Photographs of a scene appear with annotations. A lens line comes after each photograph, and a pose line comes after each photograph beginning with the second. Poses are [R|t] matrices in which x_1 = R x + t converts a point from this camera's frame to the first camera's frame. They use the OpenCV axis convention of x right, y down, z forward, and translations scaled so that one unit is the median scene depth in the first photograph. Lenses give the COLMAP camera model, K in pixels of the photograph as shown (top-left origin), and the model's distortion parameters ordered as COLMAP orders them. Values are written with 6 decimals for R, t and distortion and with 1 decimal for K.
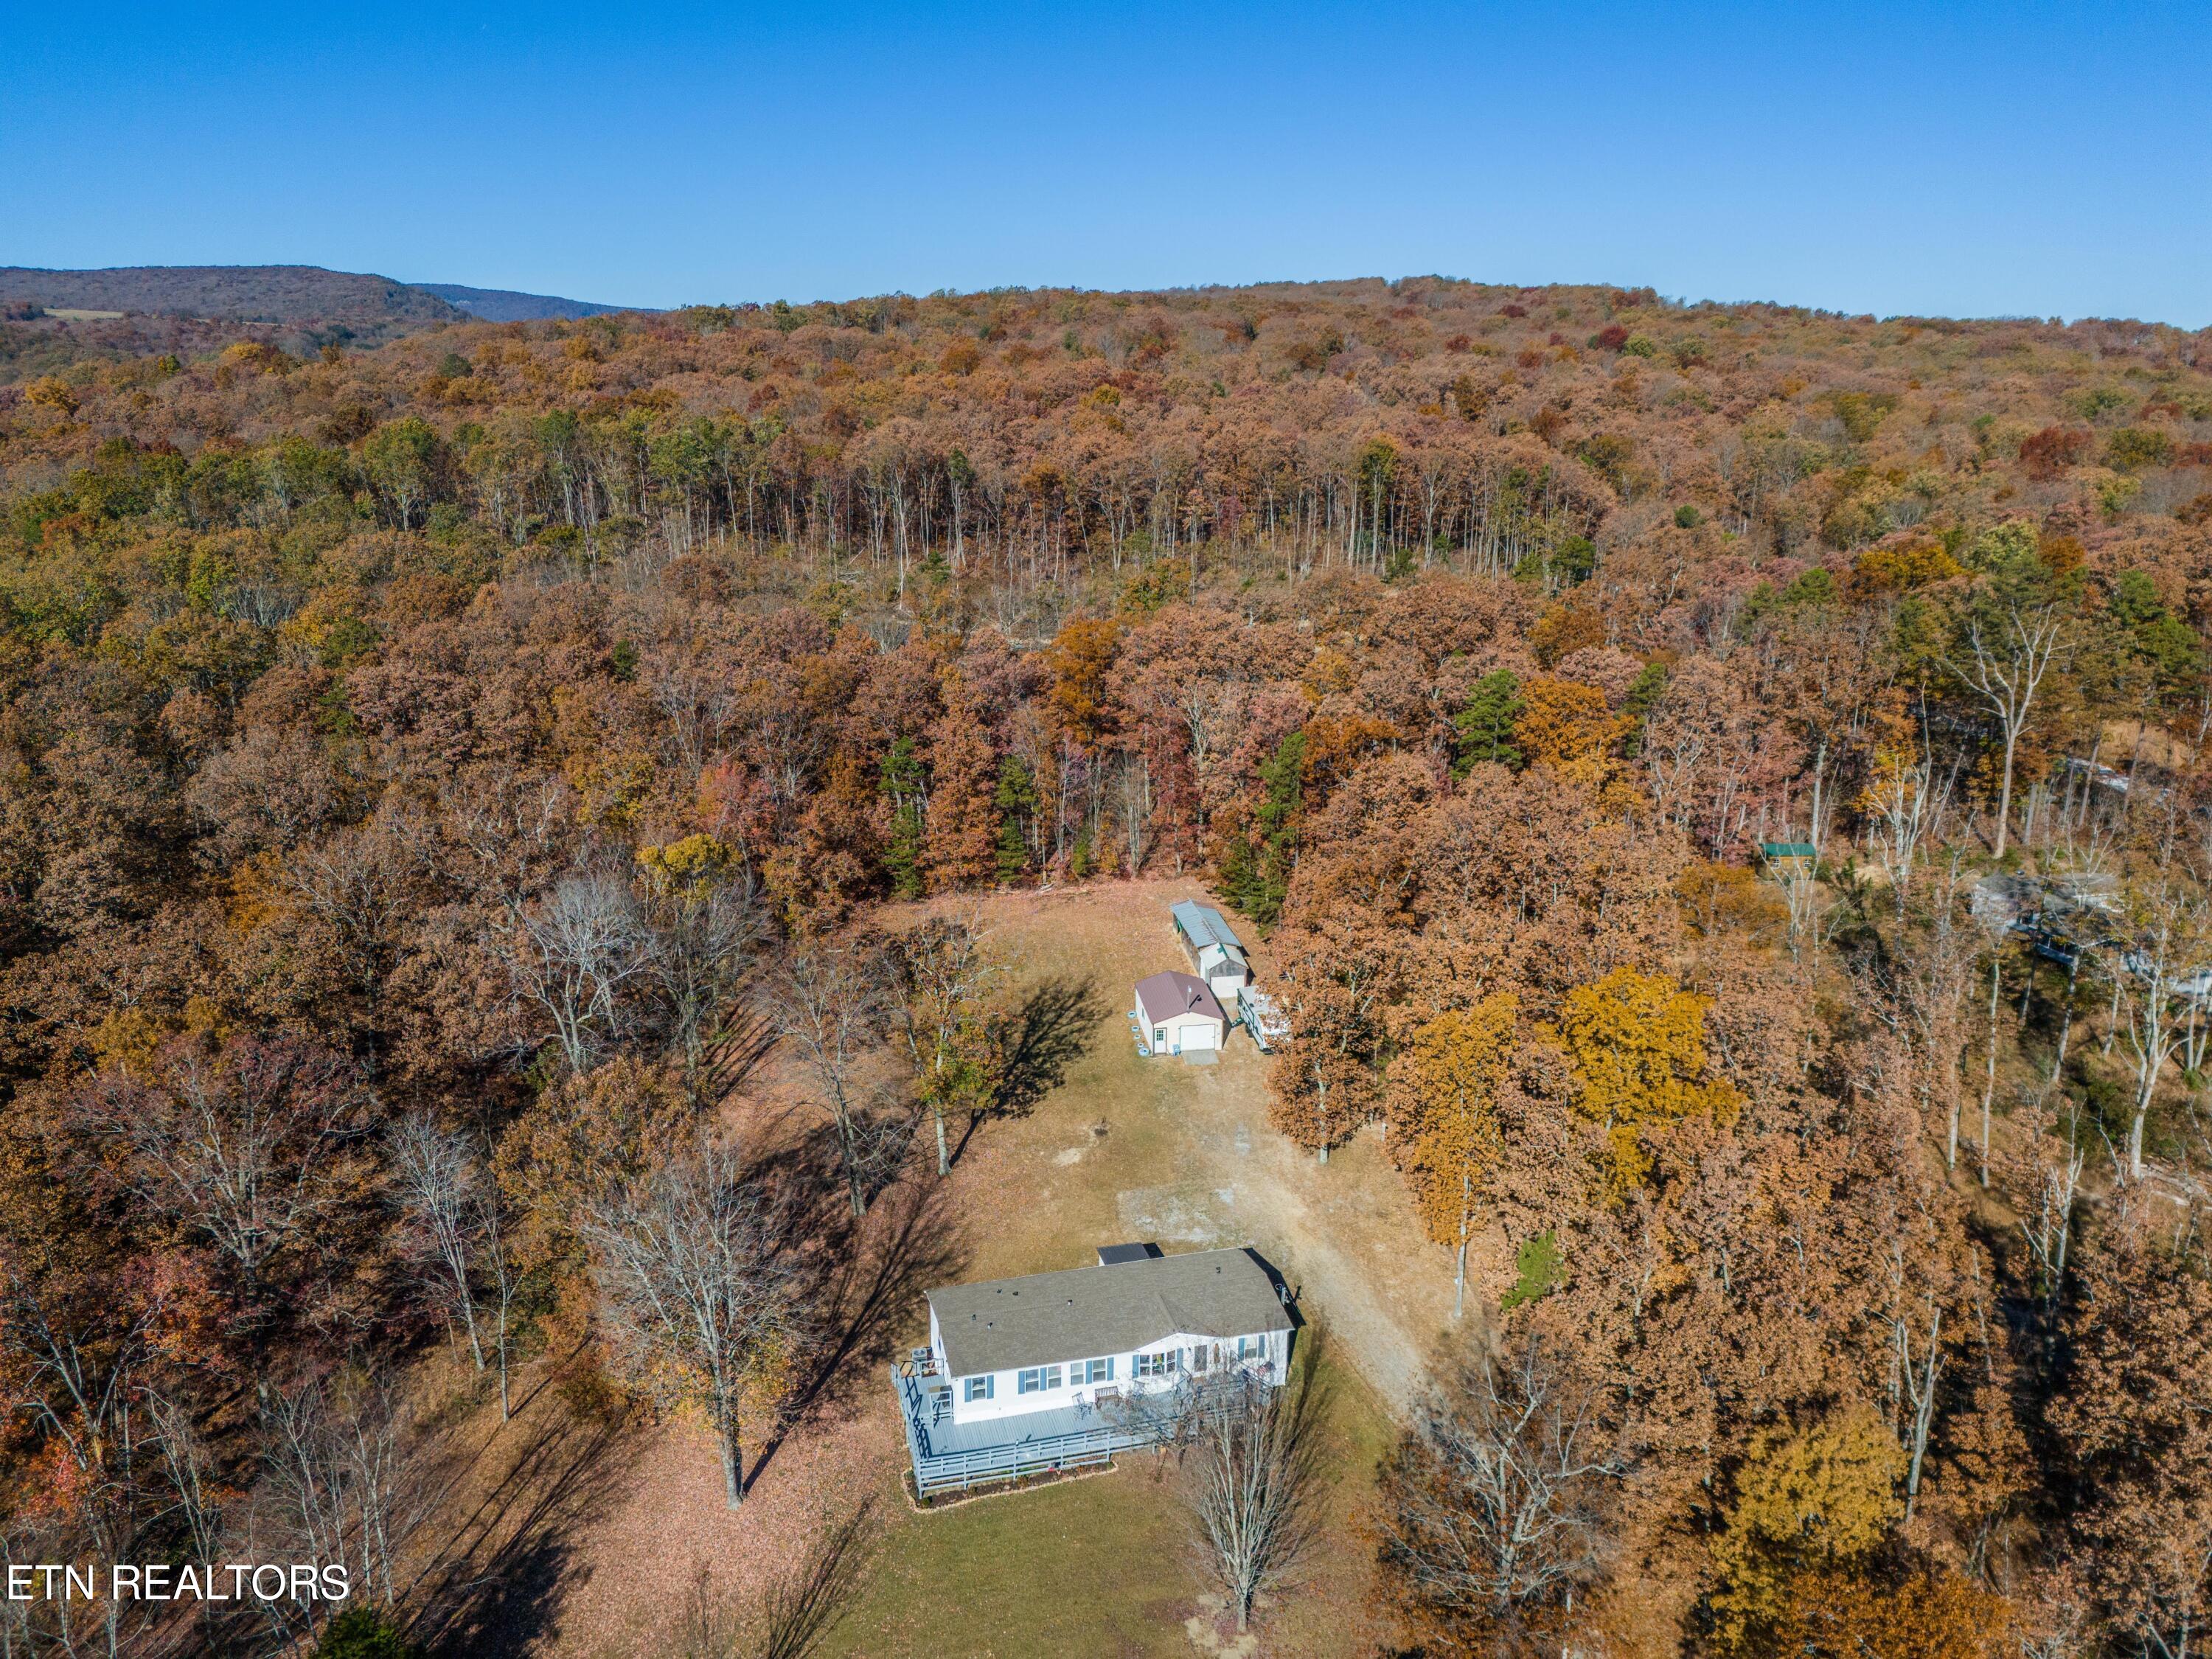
lens RADIAL K [[1622.5, 0, 1106.0], [0, 1622.5, 829.5], [0, 0, 1]] dist [0.081131, -0.090454]
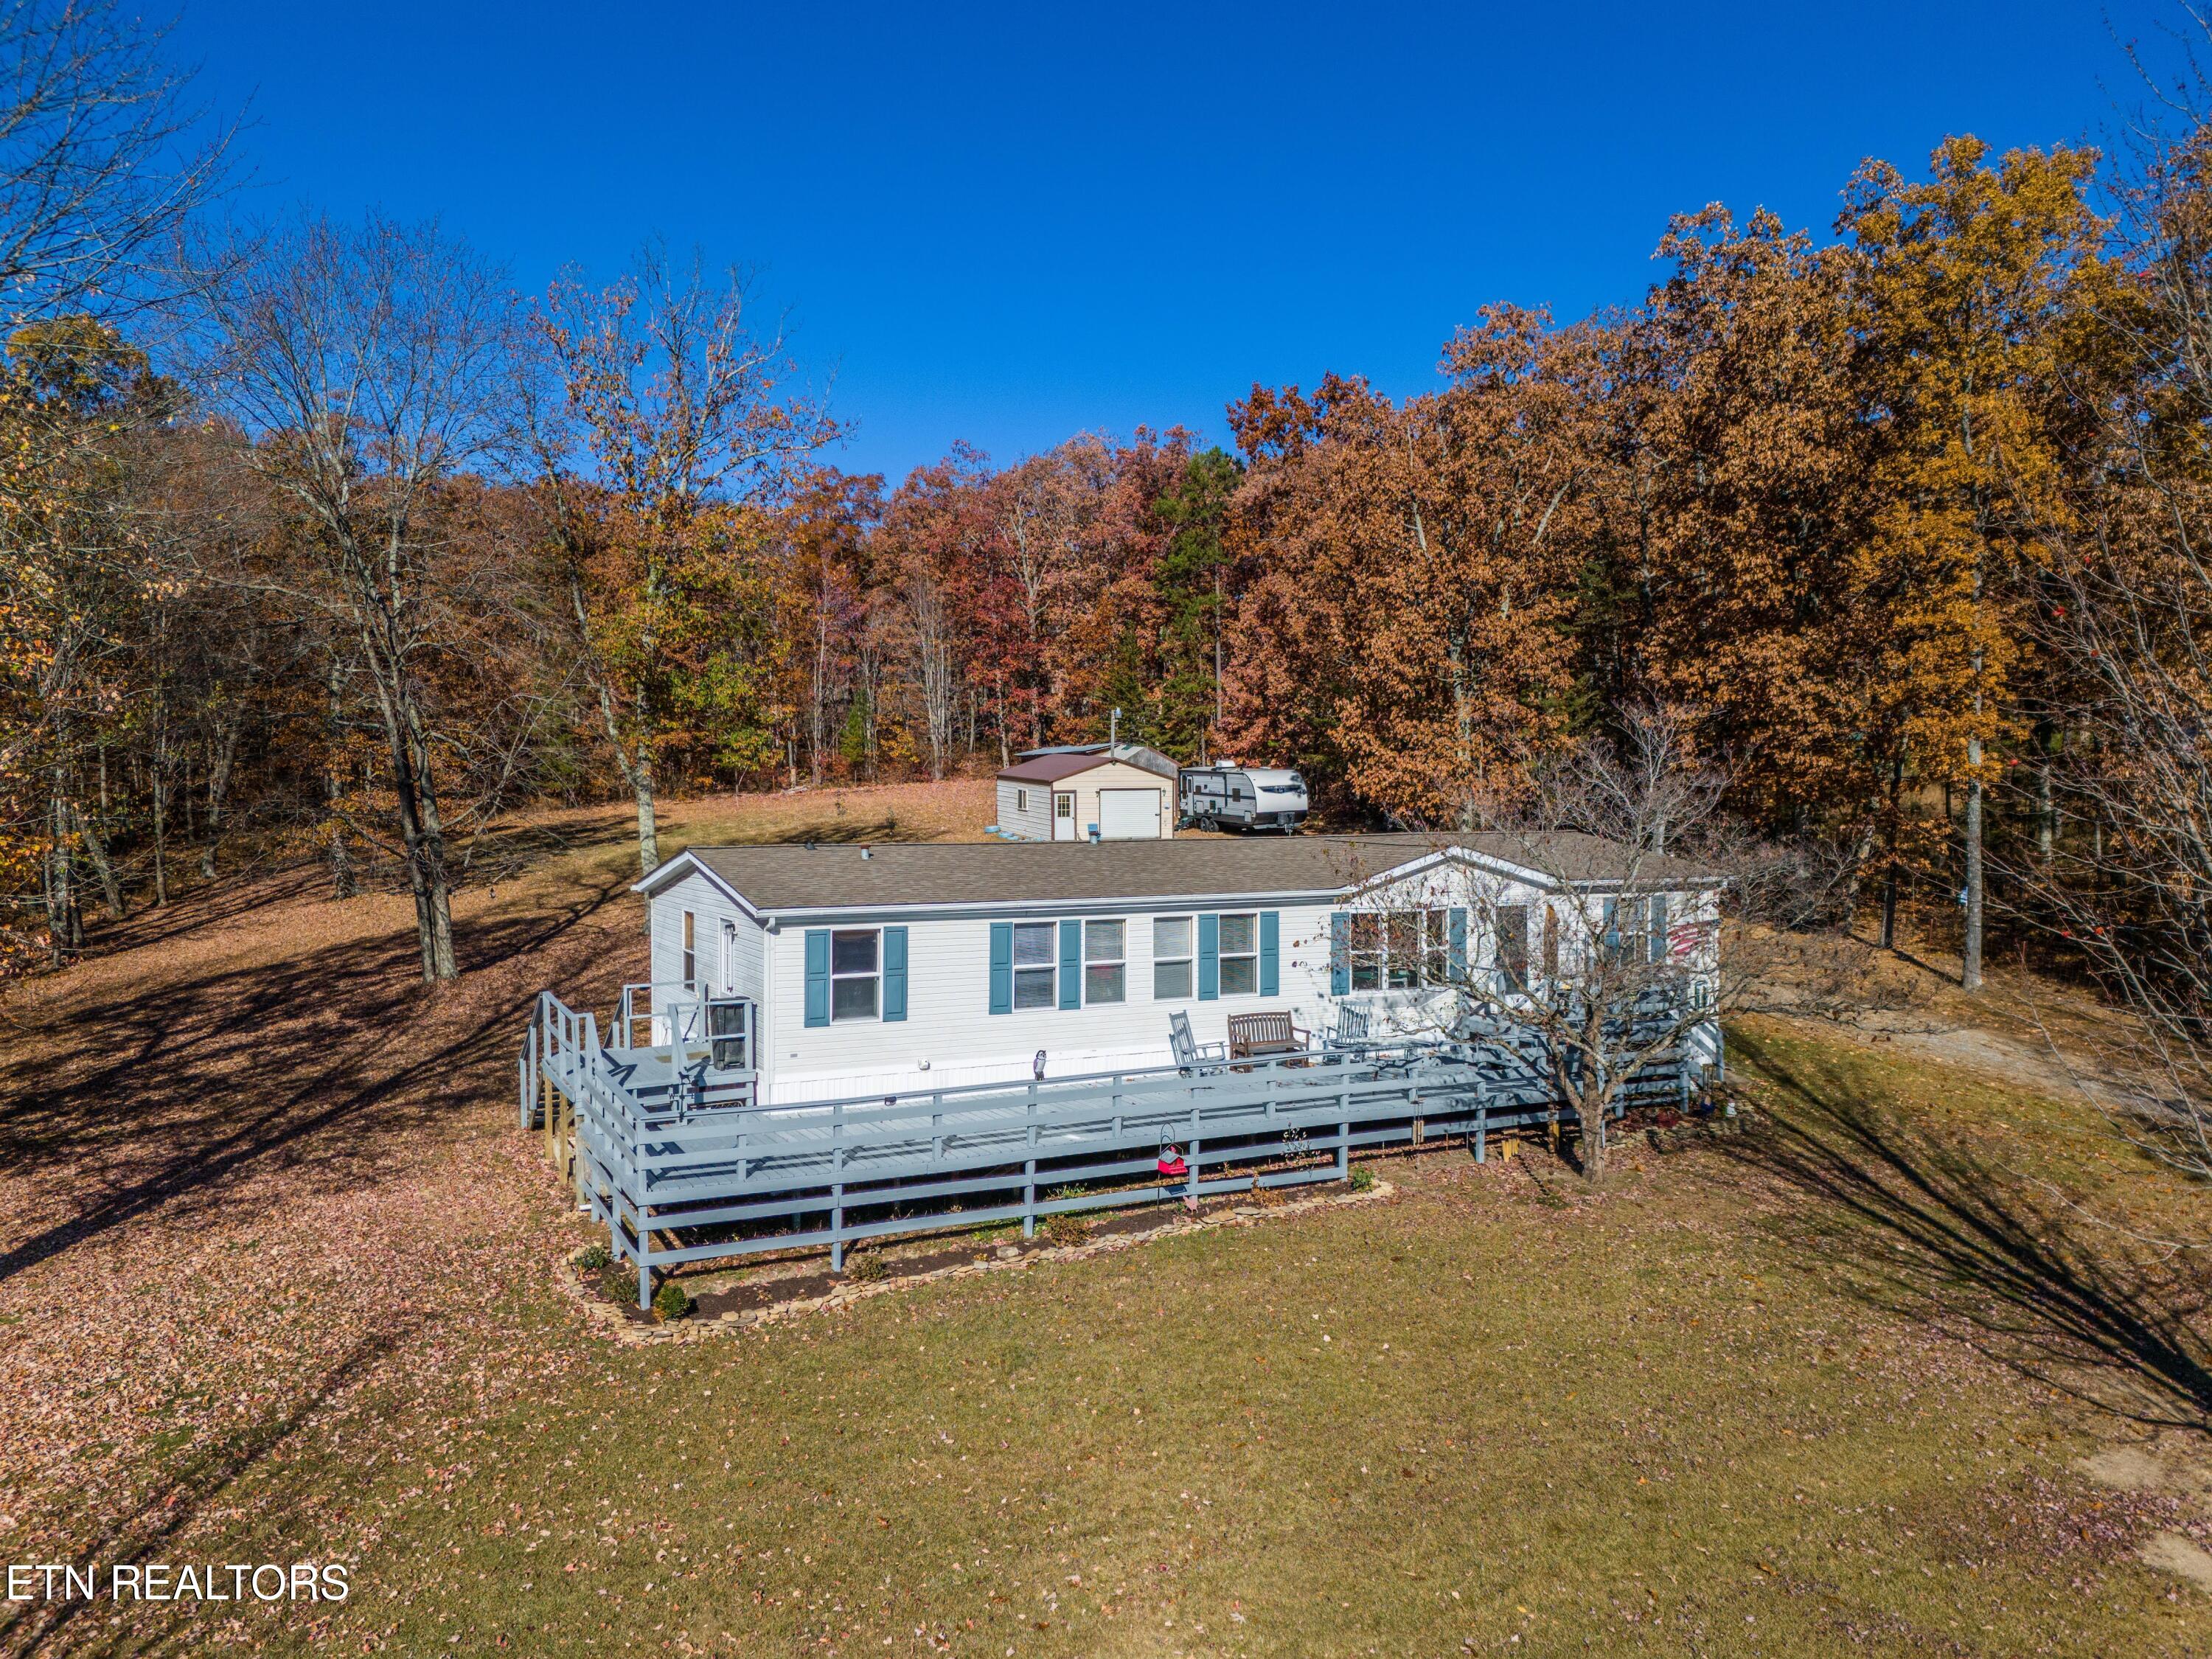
lens RADIAL K [[1622.5, 0, 1106.0], [0, 1622.5, 829.5], [0, 0, 1]] dist [0.081131, -0.090454]
pose [[0.978675, -0.012650, 0.205023, -0.035124], [0.062278, 0.969397, -0.237468, 0.147371], [-0.195745, 0.245172, 0.949513, 0.276644]]
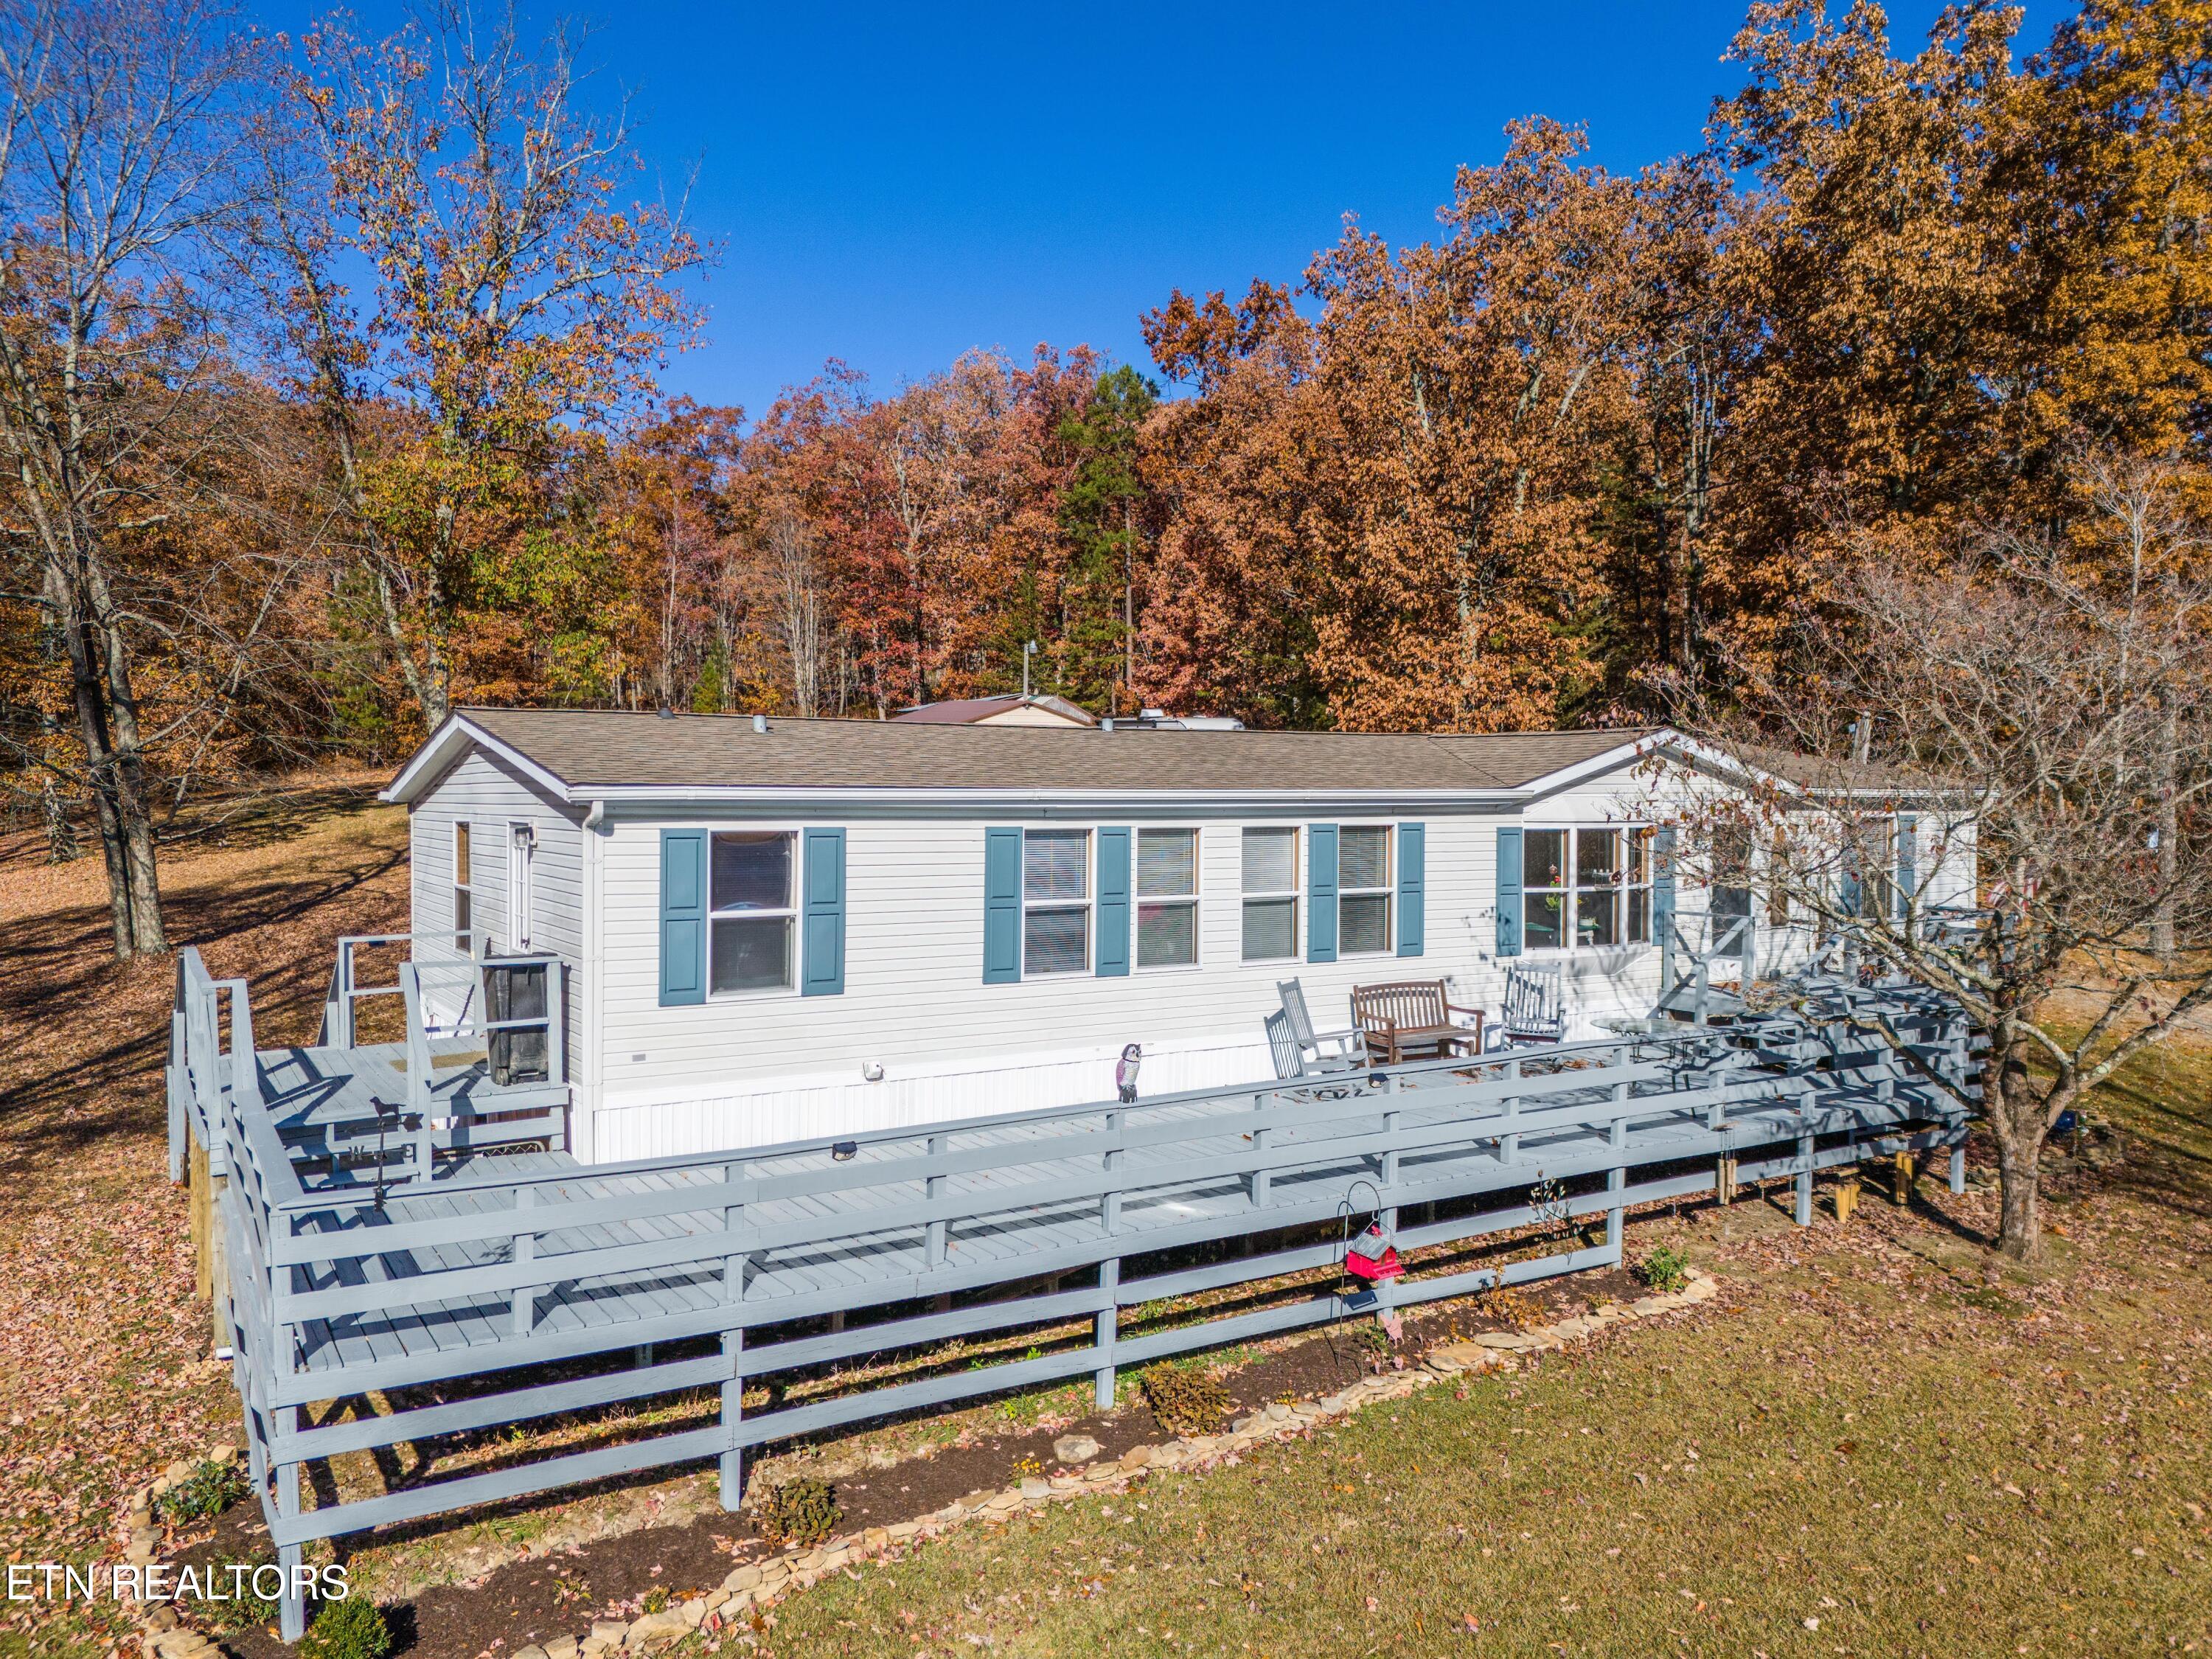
lens RADIAL K [[1628.3, 0, 1106.0], [0, 1628.3, 829.5], [0, 0, 1]] dist [0.056903, -0.050184]
pose [[0.956712, -0.010006, 0.290866, -0.034465], [0.079508, 0.970378, -0.228136, 0.142055], [-0.279967, 0.241386, 0.929167, 0.322925]]
